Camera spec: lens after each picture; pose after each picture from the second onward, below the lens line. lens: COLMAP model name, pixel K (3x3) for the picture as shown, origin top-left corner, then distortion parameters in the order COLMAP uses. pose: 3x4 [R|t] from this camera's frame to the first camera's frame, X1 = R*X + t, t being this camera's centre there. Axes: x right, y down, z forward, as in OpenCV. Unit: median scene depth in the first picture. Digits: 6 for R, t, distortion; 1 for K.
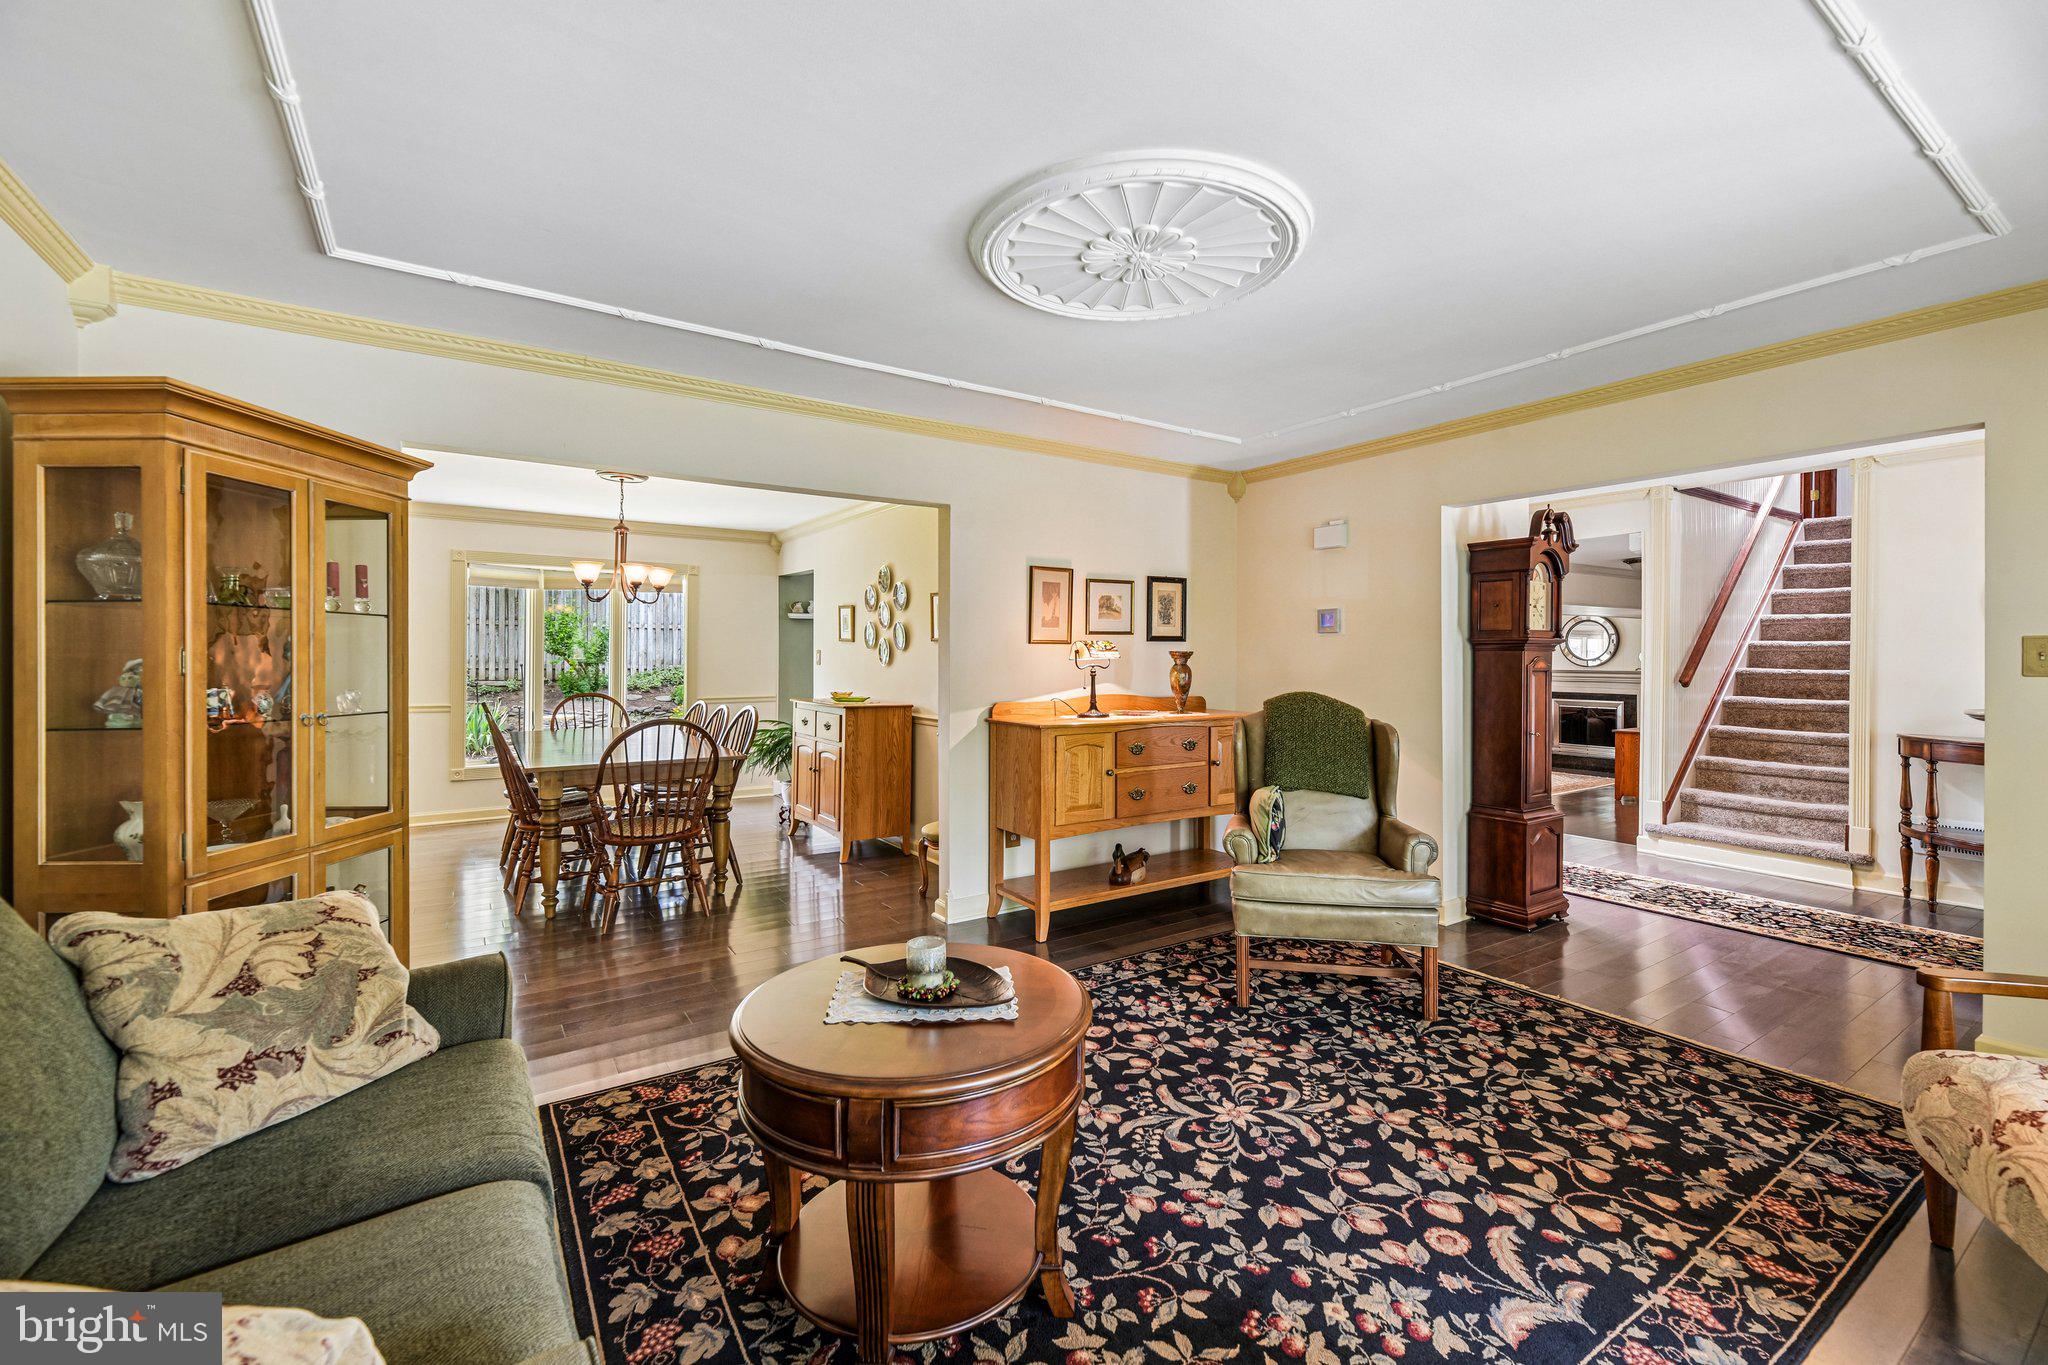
lens RADIAL K [[855.4, 0, 1054.6], [0, 855.4, 655.4], [0, 0, 1]] dist [0.004490, -0.000367]
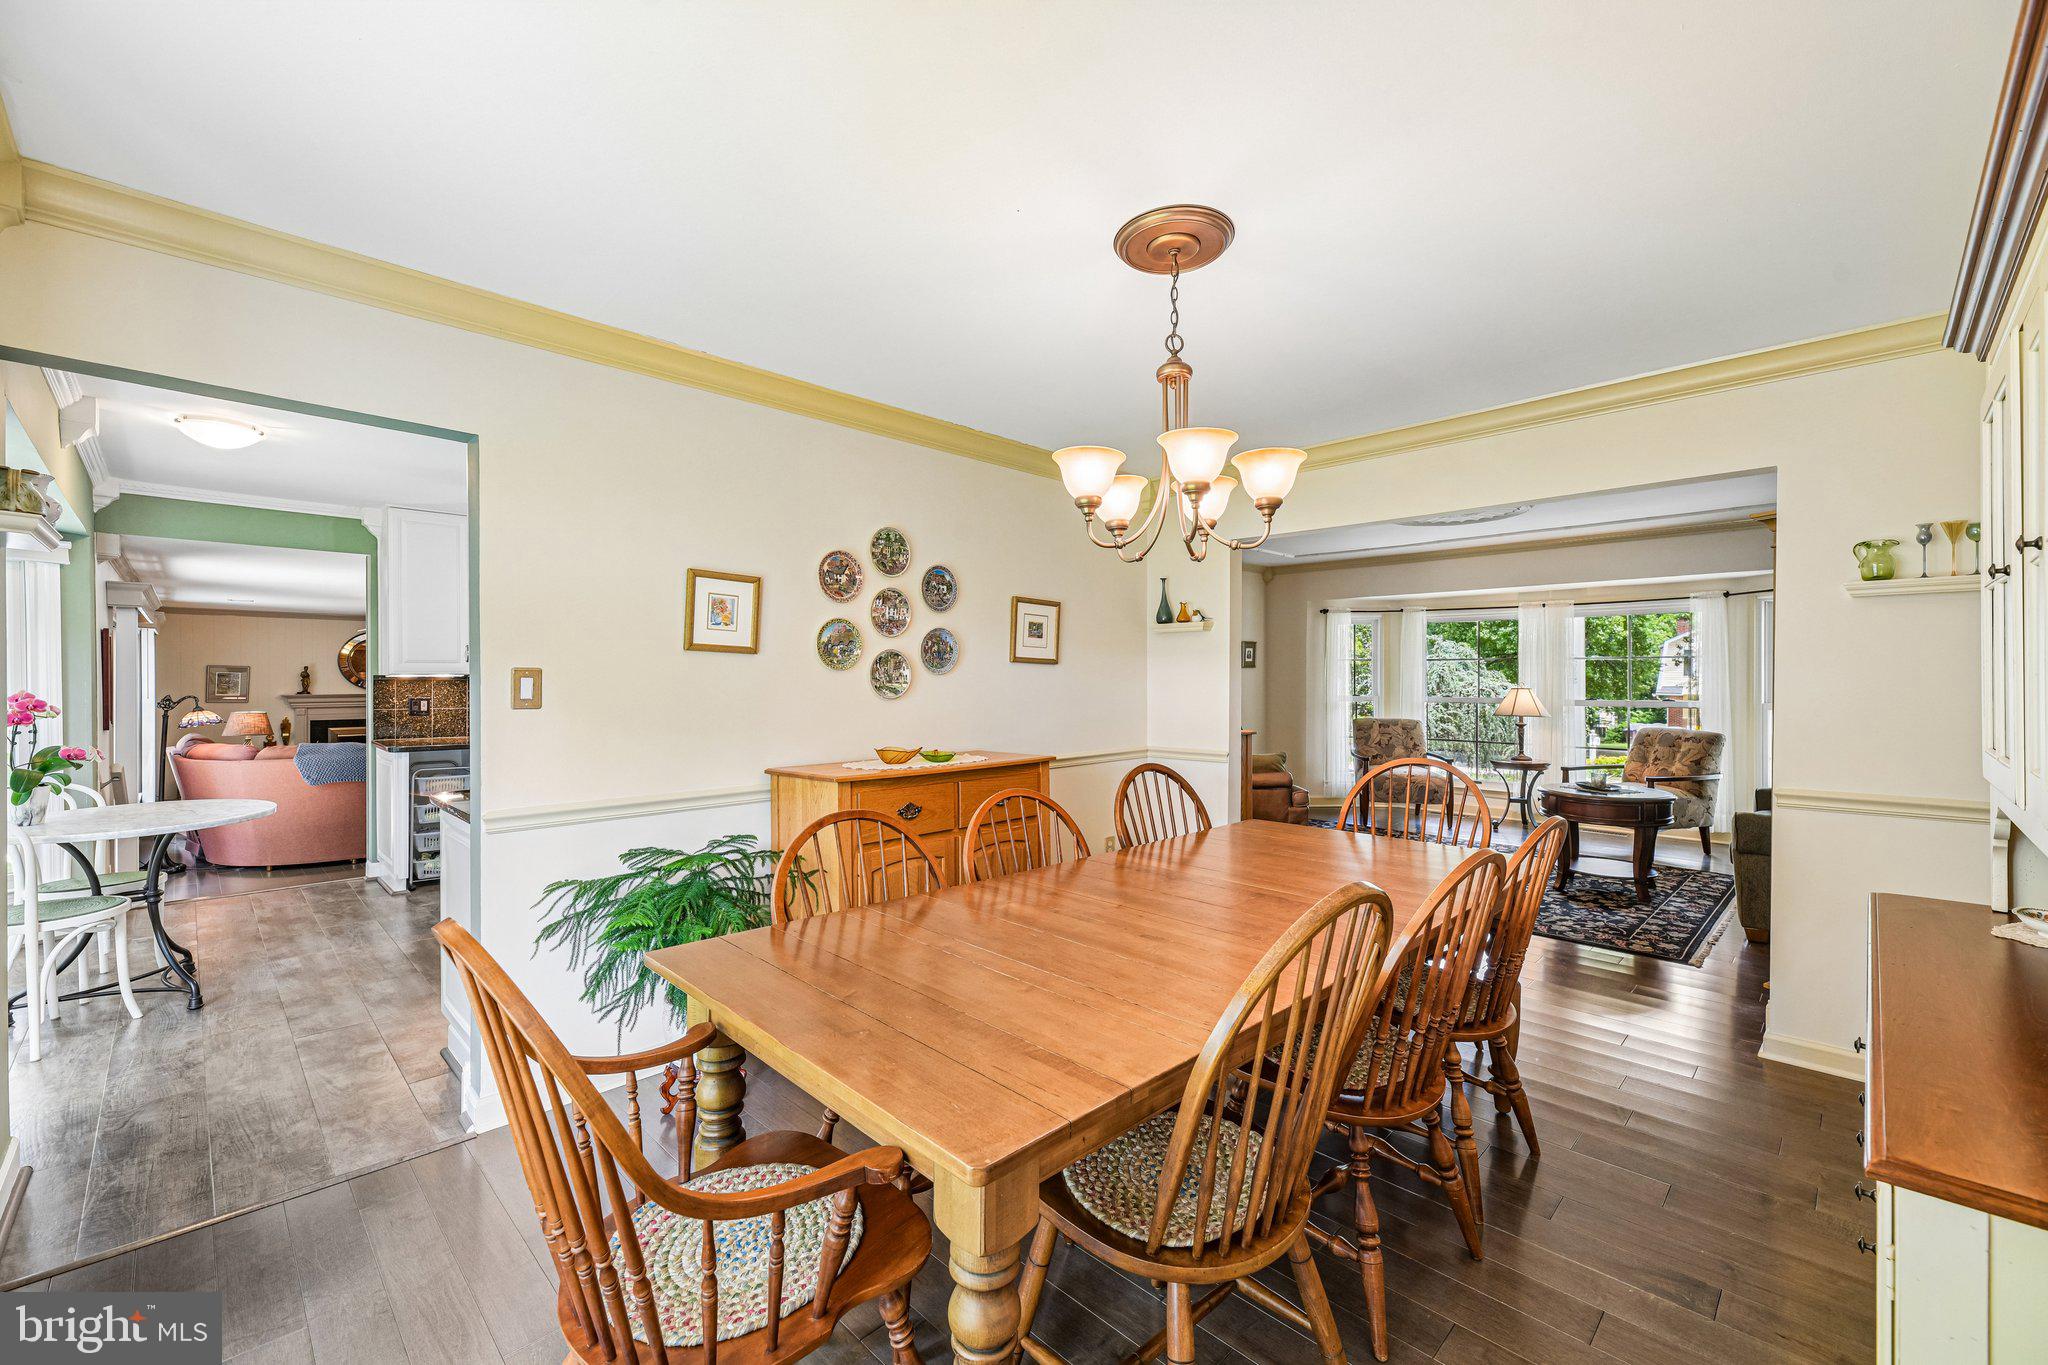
lens RADIAL K [[833.2, 0, 1032.6], [0, 833.2, 673.6], [0, 0, 1]] dist [0.005855, -0.002831]
pose [[-0.176856, 0.001933, 0.984235, -1.431617], [0.001544, 0.999997, -0.001687, -0.005797], [-0.984235, 0.001221, -0.176859, 1.847907]]
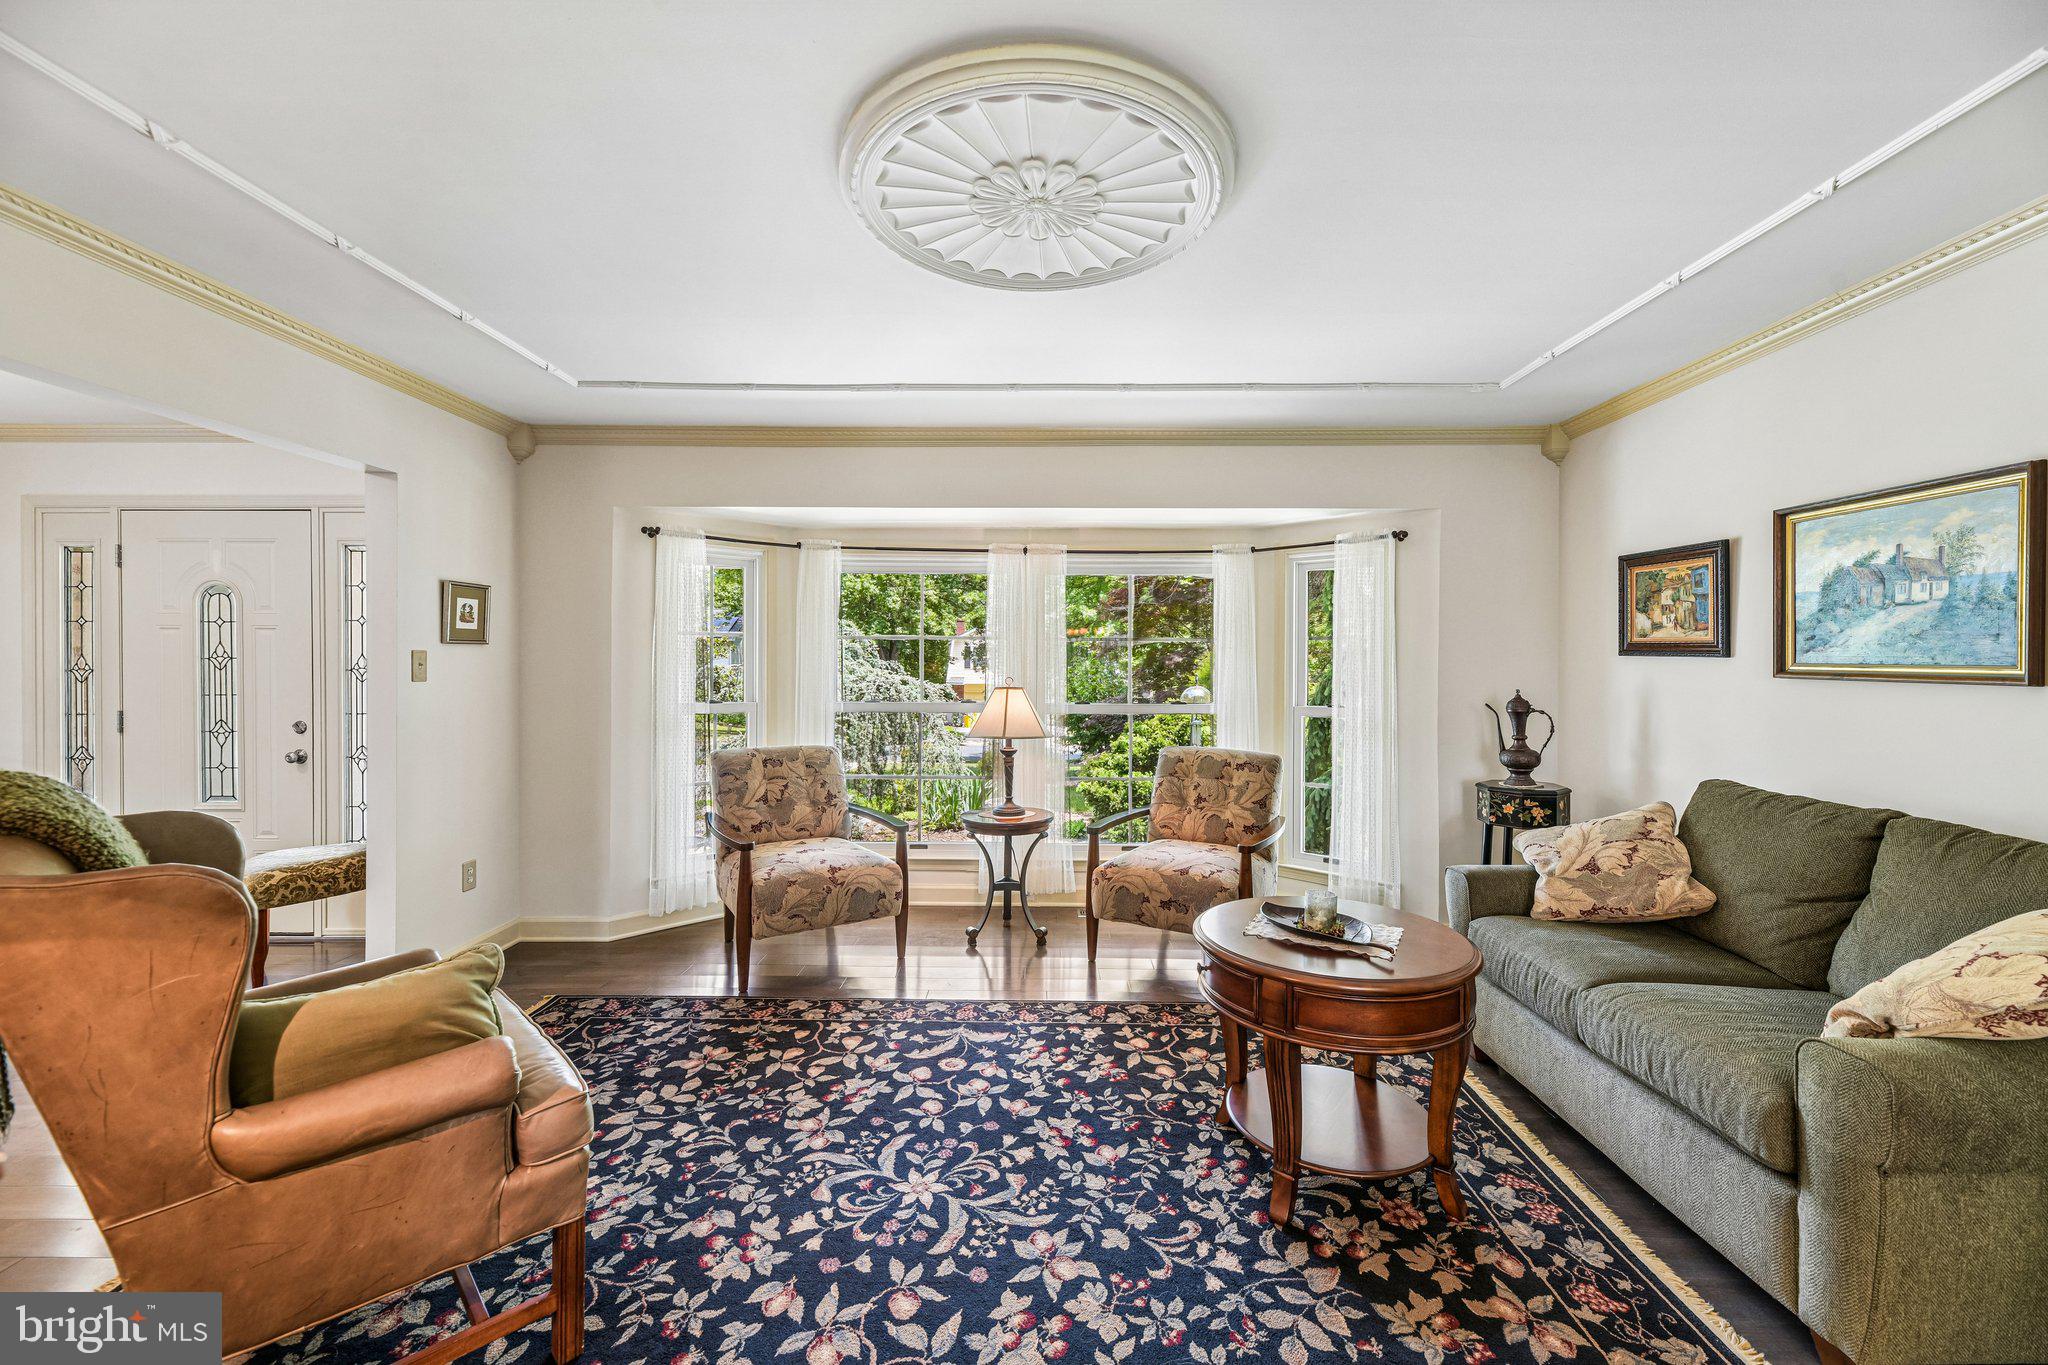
lens RADIAL K [[833.2, 0, 1023.7], [0, 833.2, 669.8], [0, 0, 1]] dist [0.005855, -0.002831]
pose [[-0.804250, -0.006046, 0.594261, -0.281541], [-0.003297, 0.999978, 0.005713, -0.002043], [-0.594282, 0.002636, -0.804252, 1.196496]]
